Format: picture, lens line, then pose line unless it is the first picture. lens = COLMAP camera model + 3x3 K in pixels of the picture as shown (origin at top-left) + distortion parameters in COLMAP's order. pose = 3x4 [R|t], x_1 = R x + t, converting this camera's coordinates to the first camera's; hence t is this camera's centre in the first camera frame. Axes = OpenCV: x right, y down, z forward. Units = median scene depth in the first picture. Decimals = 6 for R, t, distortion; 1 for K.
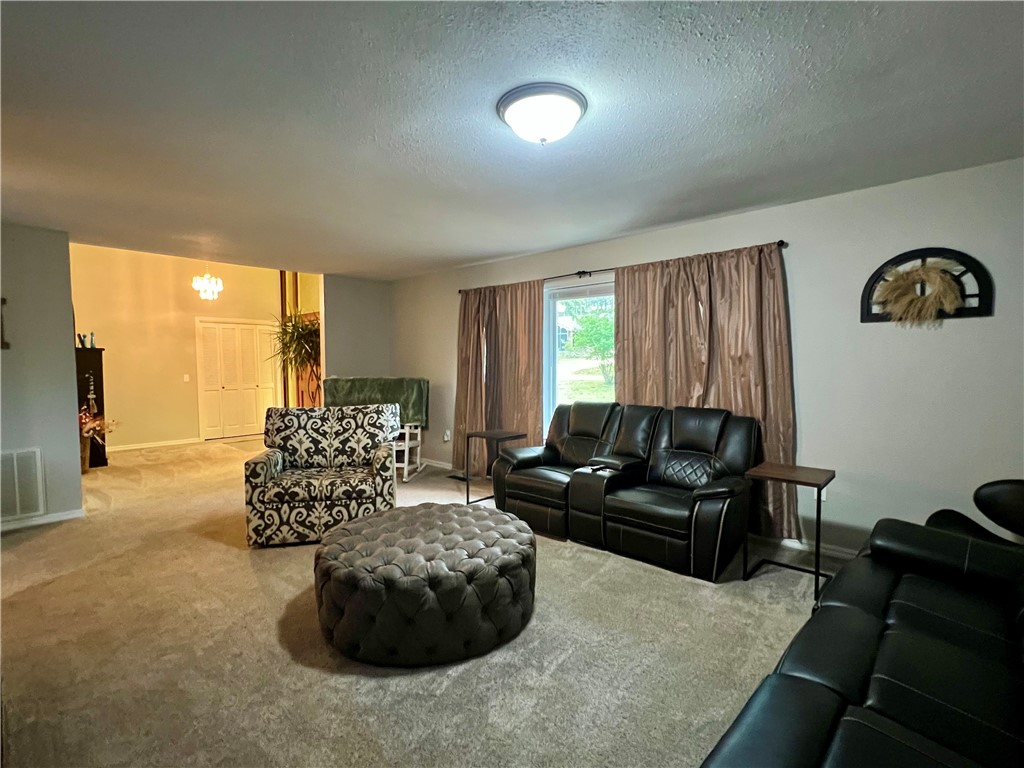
lens RADIAL K [[495.7, 0, 511.7], [0, 495.7, 385.9], [0, 0, 1]] dist [0.001247, 0.000220]
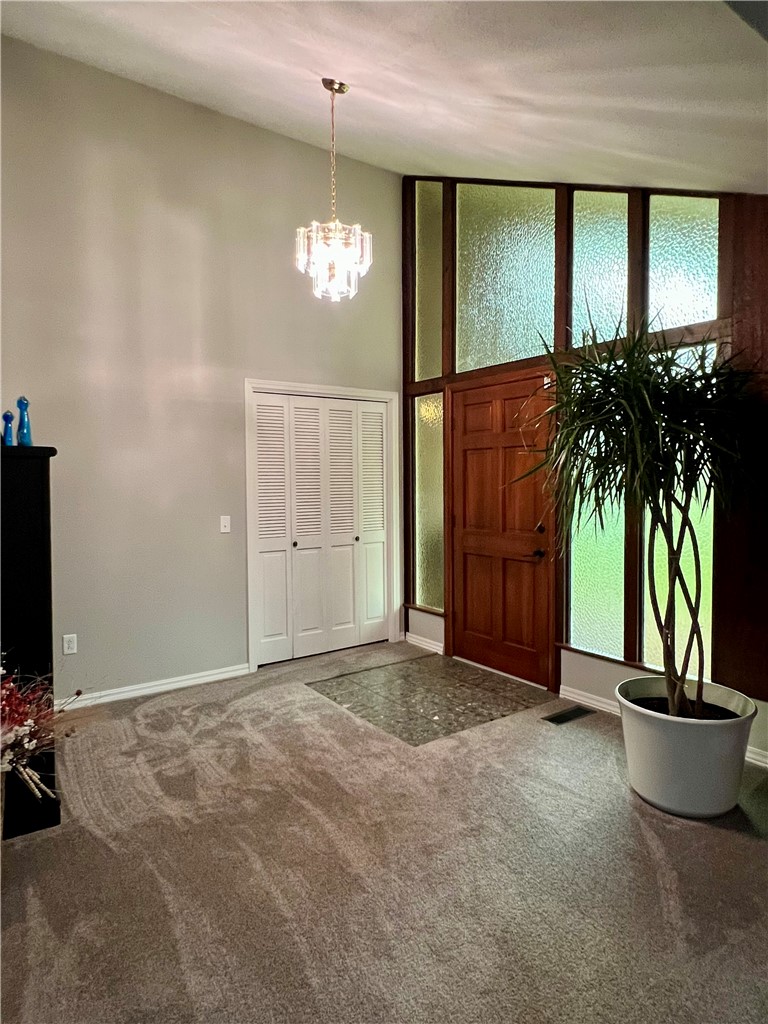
lens RADIAL K [[604.7, 0, 386.2], [0, 604.7, 506.4], [0, 0, 1]] dist [0.001812, 0.000242]
pose [[0.982572, 0.008216, -0.185702, -0.434894], [-0.009141, 0.999950, -0.004122, -0.030430], [0.185659, 0.005748, 0.982597, 0.530122]]
